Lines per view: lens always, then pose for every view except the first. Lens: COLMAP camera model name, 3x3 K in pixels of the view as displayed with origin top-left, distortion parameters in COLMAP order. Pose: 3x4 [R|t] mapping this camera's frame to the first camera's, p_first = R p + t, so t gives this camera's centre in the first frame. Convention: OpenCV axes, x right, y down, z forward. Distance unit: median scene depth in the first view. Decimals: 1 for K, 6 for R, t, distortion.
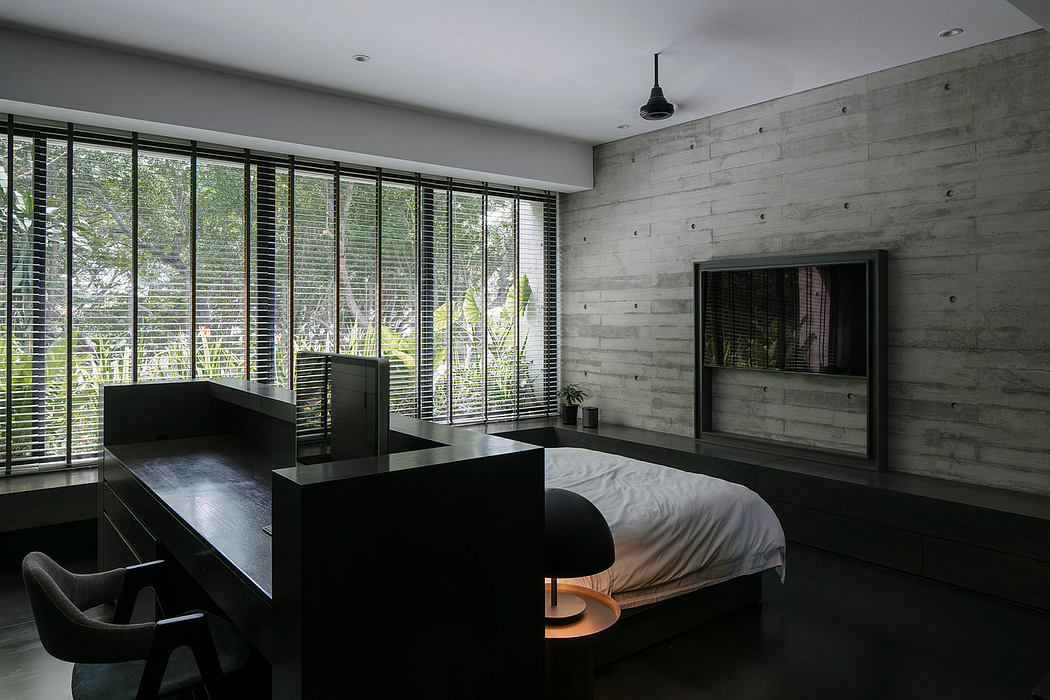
lens RADIAL K [[708.5, 0, 523.6], [0, 708.5, 349.6], [0, 0, 1]] dist [-0.000062, -0.000827]
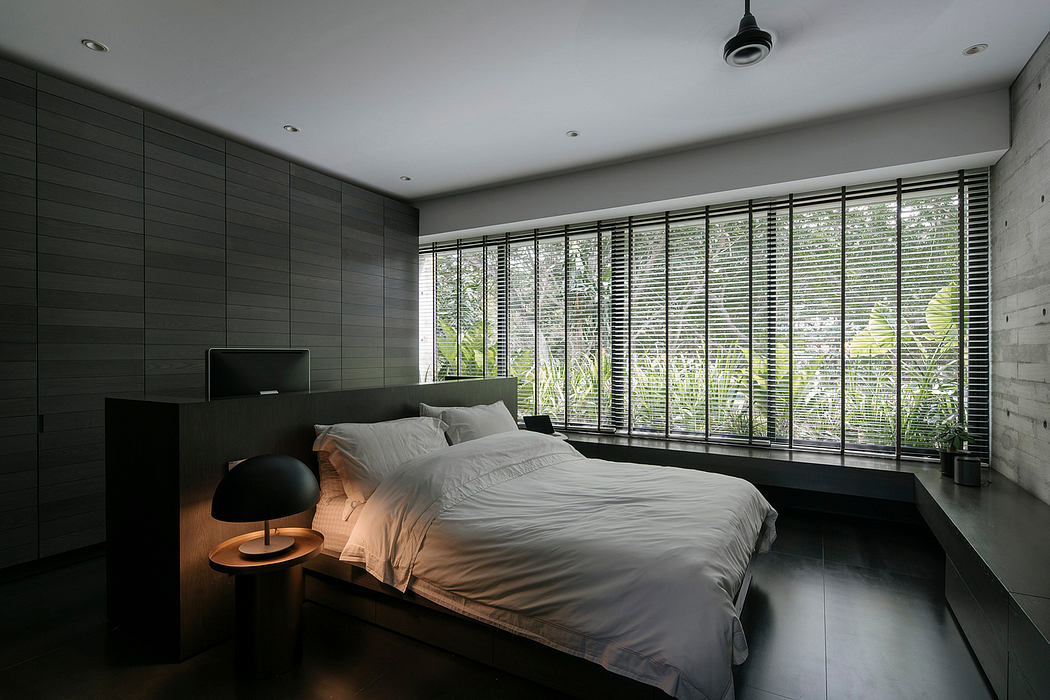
lens RADIAL K [[521.7, 0, 523.3], [0, 521.7, 347.8], [0, 0, 1]] dist [0.005586, 0.000454]
pose [[0.371387, -0.002696, -0.928474, 0.792899], [-0.043401, 0.998852, -0.020261, 0.001362], [0.927463, 0.047822, 0.370844, 0.709782]]
